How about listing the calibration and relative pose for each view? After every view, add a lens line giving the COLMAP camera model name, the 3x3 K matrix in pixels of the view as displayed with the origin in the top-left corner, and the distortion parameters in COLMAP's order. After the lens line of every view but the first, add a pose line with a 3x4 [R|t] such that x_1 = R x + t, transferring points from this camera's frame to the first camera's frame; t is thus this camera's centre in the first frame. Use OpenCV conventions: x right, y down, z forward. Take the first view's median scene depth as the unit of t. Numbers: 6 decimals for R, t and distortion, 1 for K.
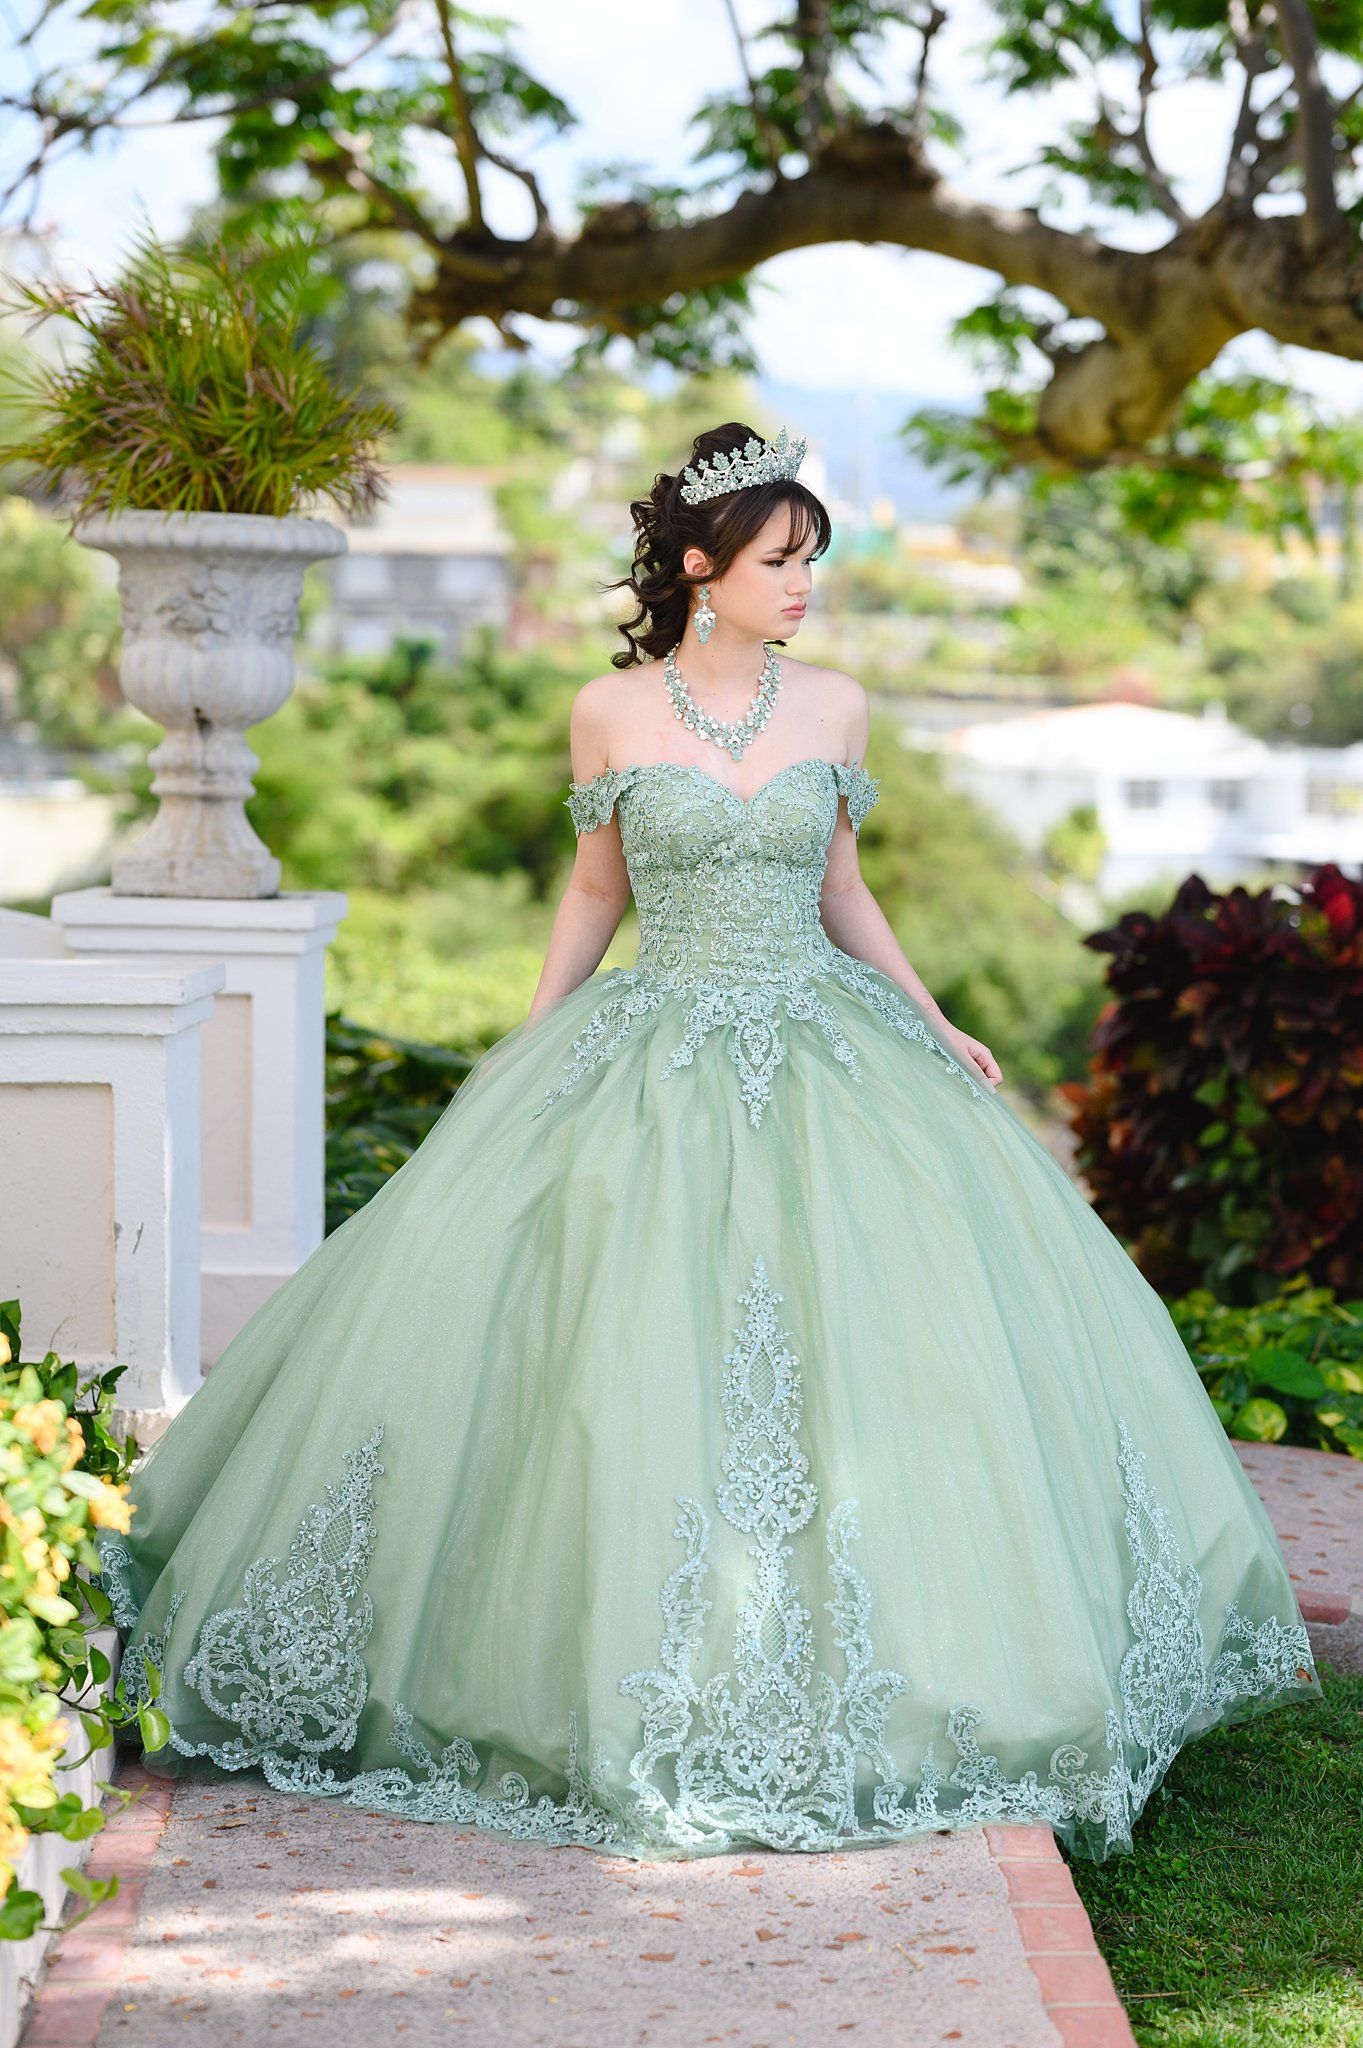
lens RADIAL K [[4775.0, 0, 637.2], [0, 4775.0, 994.7], [0, 0, 1]] dist [0.149754, 0.000000]
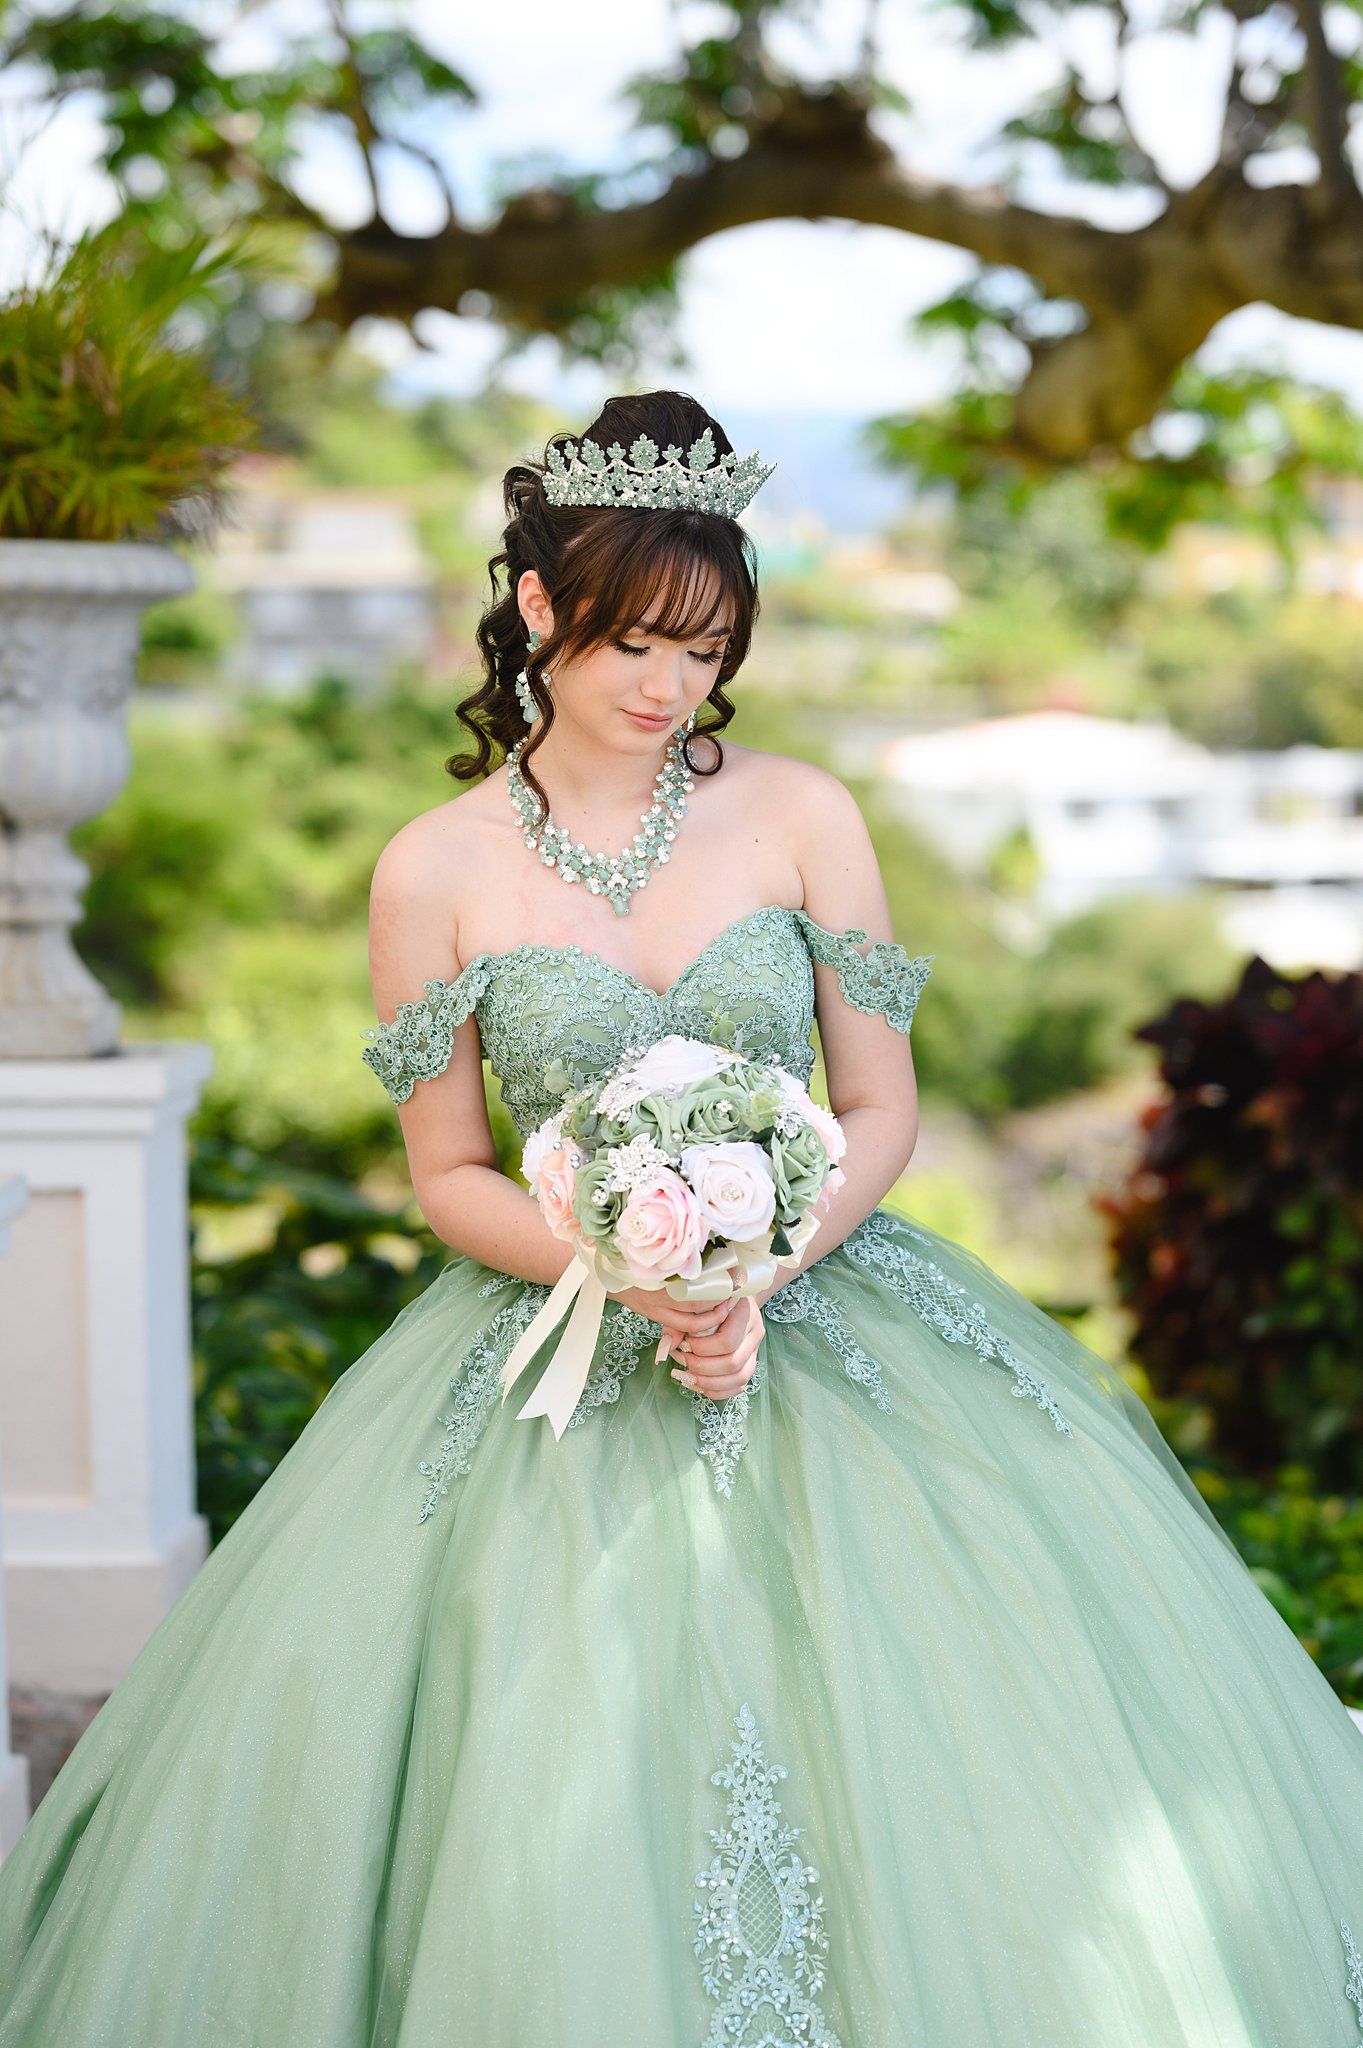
lens RADIAL K [[4775.0, 0, 667.0], [0, 4775.0, 1014.0], [0, 0, 1]] dist [0.149754, 0.000000]
pose [[0.999399, -0.028076, 0.020334, -0.002067], [0.028088, 0.999605, -0.000329, -0.011285], [-0.020317, 0.000900, 0.999793, 0.118217]]
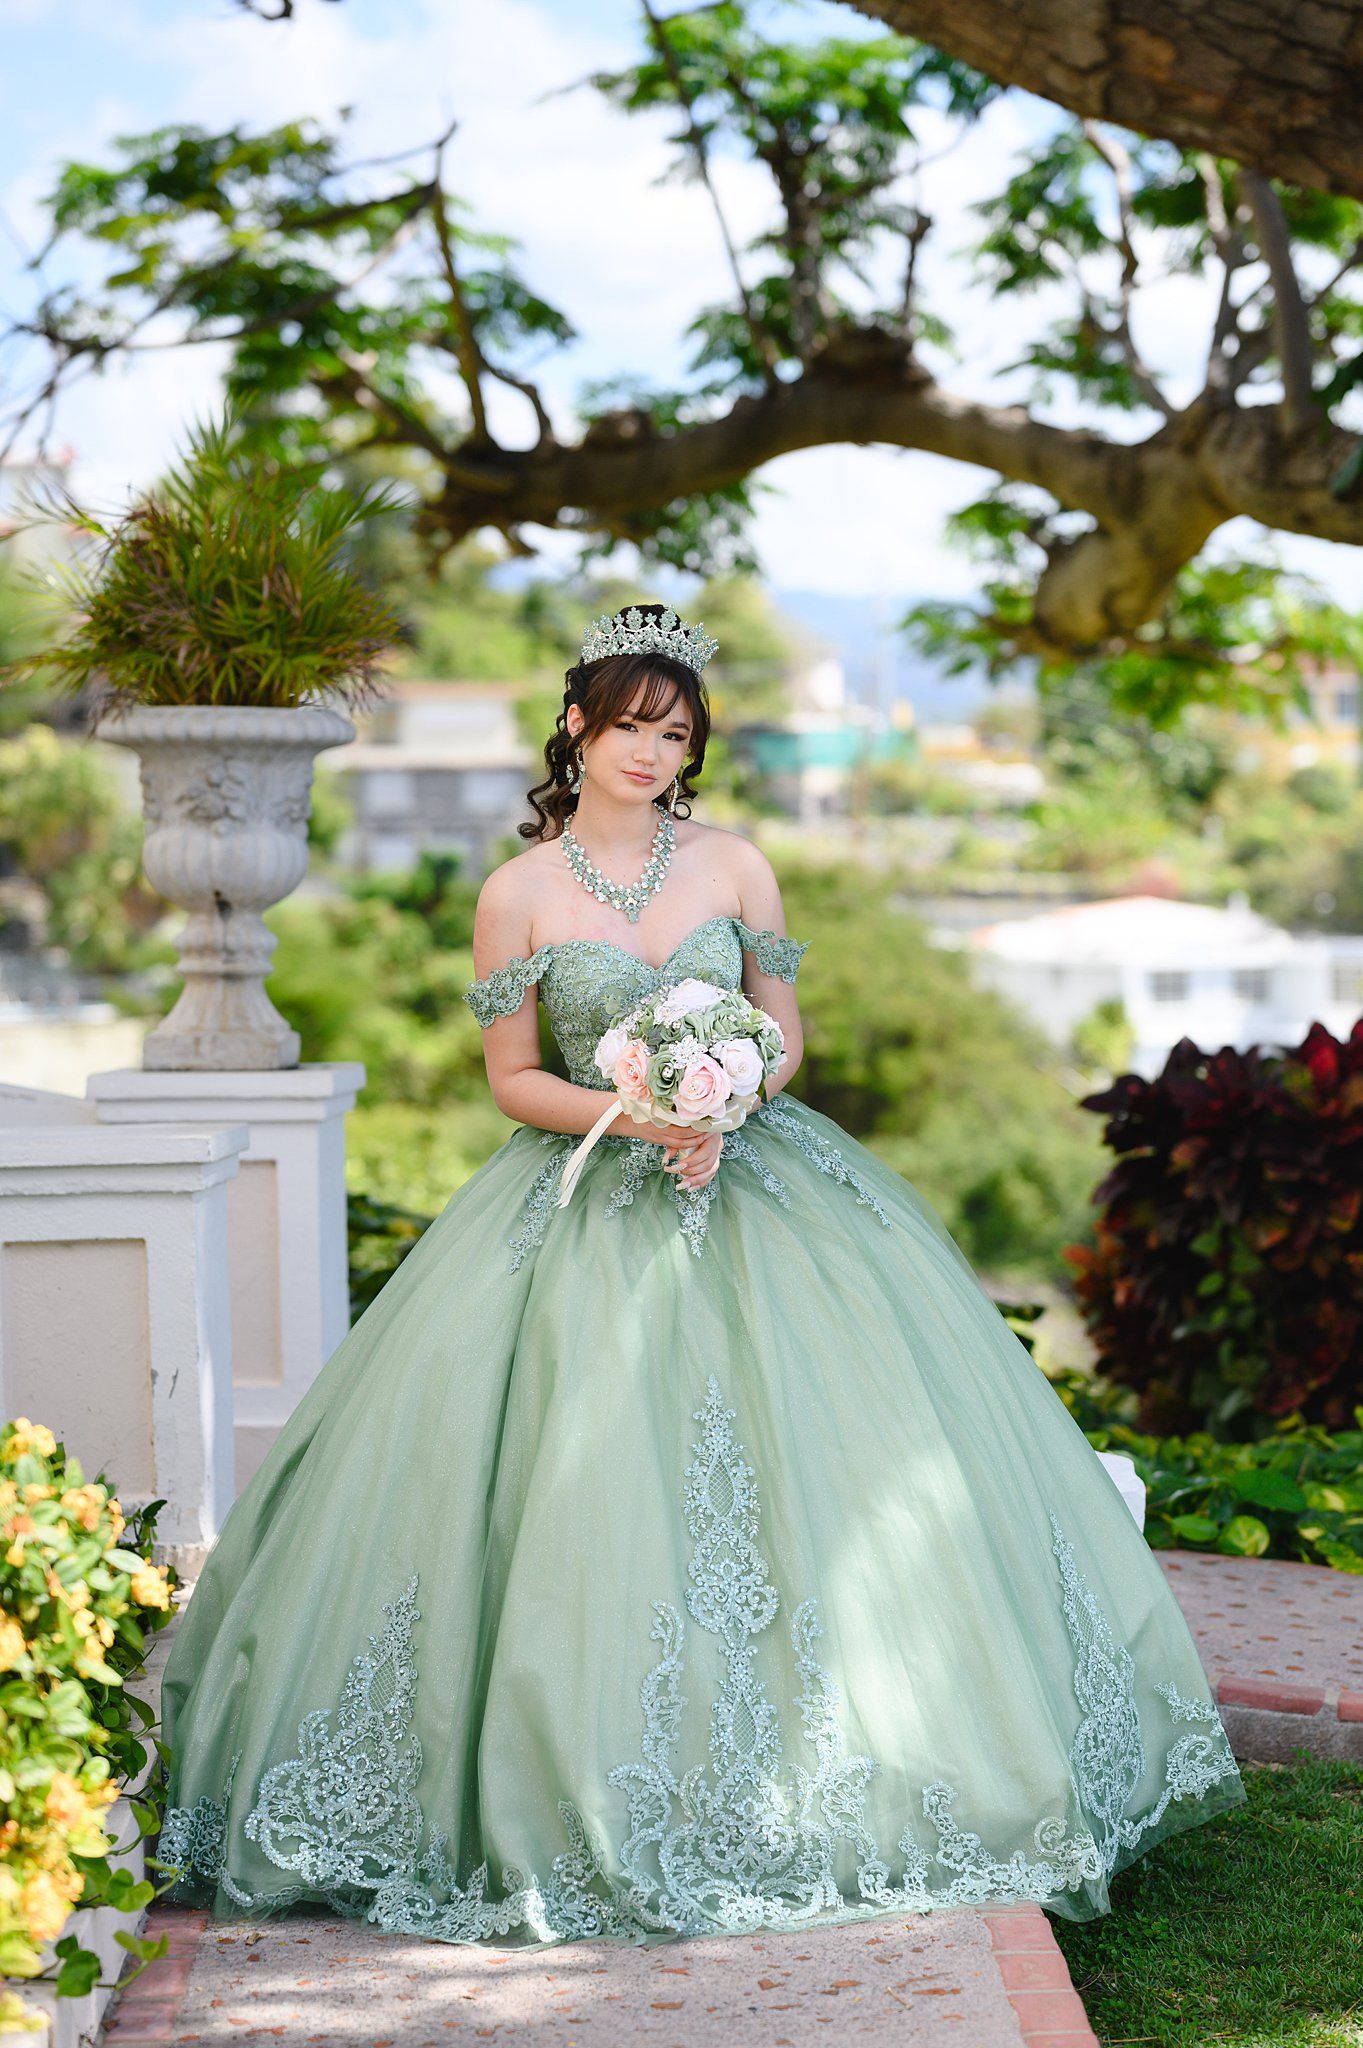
lens RADIAL K [[4775.0, 0, 662.4], [0, 4775.0, 1105.6], [0, 0, 1]] dist [0.149754, 0.000000]
pose [[0.999556, -0.029731, -0.001869, 0.003196], [0.029685, 0.999340, -0.020925, 0.005696], [0.002490, 0.020860, 0.999779, -0.025239]]
